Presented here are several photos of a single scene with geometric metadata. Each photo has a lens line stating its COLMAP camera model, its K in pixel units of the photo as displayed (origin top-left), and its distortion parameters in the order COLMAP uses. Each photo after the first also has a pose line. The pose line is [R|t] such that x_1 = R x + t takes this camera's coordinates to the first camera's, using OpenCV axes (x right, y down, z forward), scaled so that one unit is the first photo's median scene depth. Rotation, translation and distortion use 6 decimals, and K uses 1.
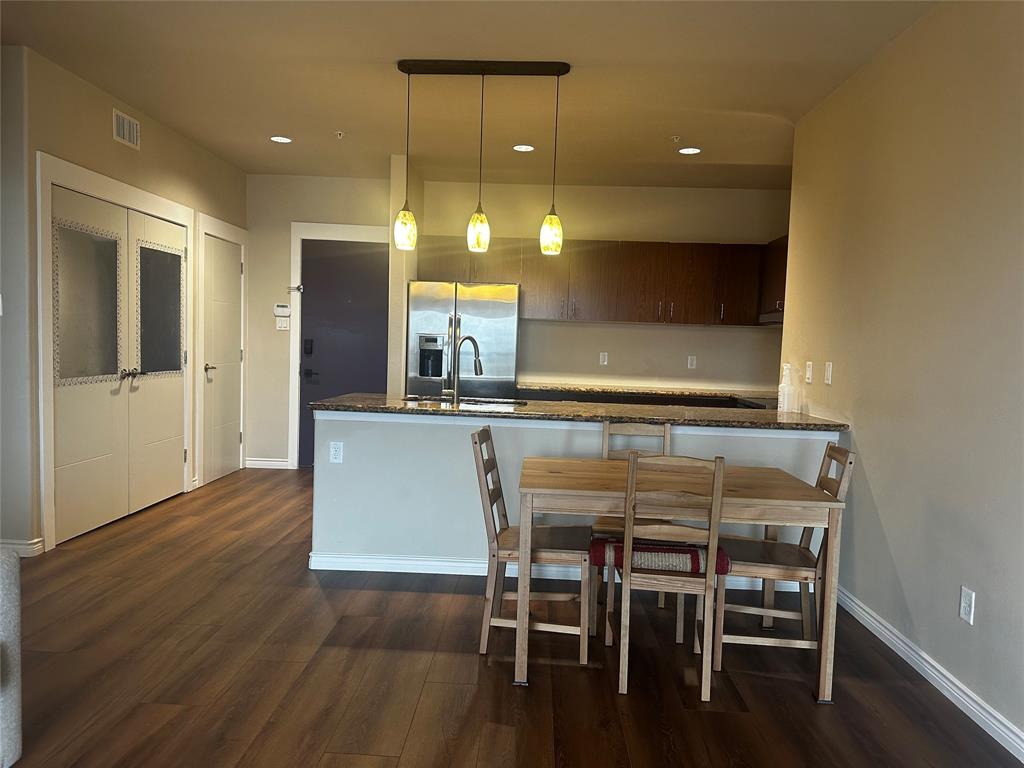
lens RADIAL K [[715.6, 0, 517.4], [0, 715.6, 386.9], [0, 0, 1]] dist [0.074198, -0.089389]
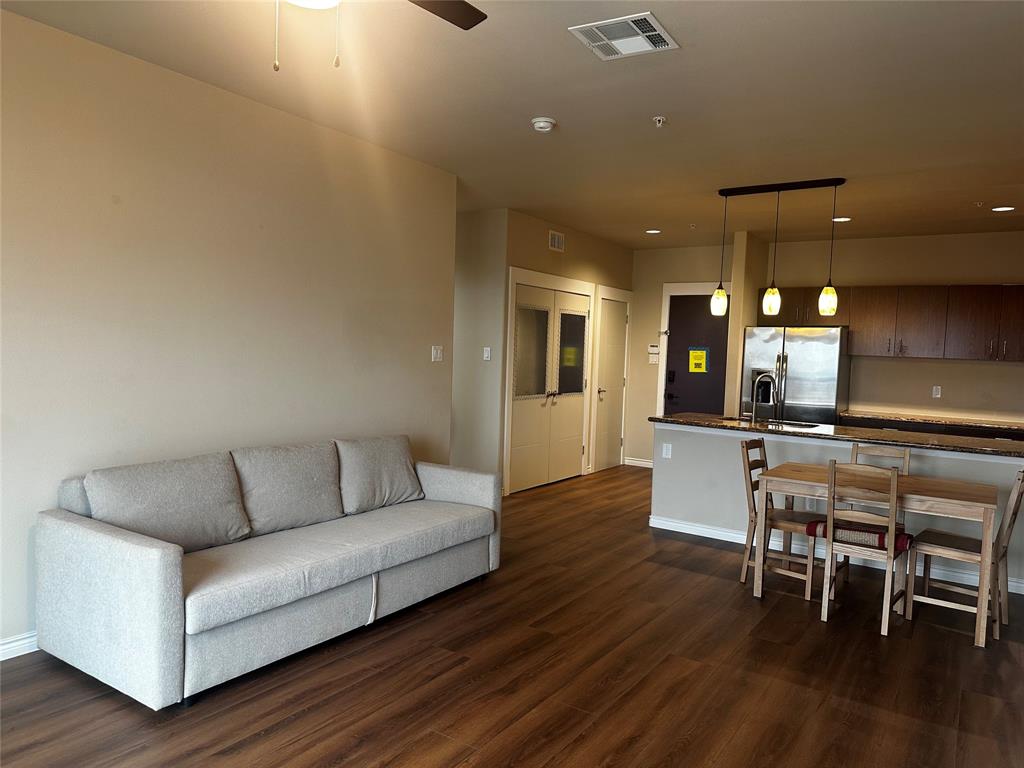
lens RADIAL K [[715.6, 0, 511.4], [0, 715.6, 387.2], [0, 0, 1]] dist [0.074198, -0.089389]
pose [[0.849679, 0.024785, -0.526718, 0.220626], [-0.040432, 0.999016, -0.018213, -0.001289], [0.525748, 0.036772, 0.849845, -0.387671]]
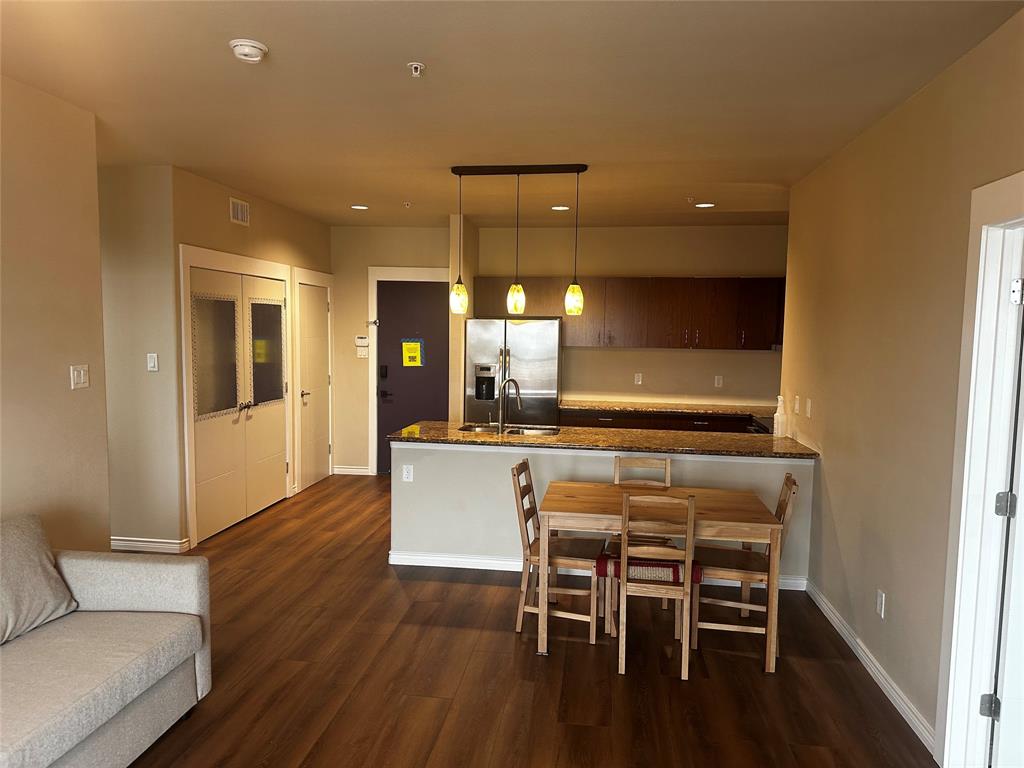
lens RADIAL K [[715.6, 0, 518.8], [0, 715.6, 386.9], [0, 0, 1]] dist [0.074198, -0.089389]
pose [[0.995576, -0.010734, -0.093345, 0.054881], [0.012312, 0.999791, 0.016348, -0.069244], [0.093150, -0.017425, 0.995500, -0.209510]]
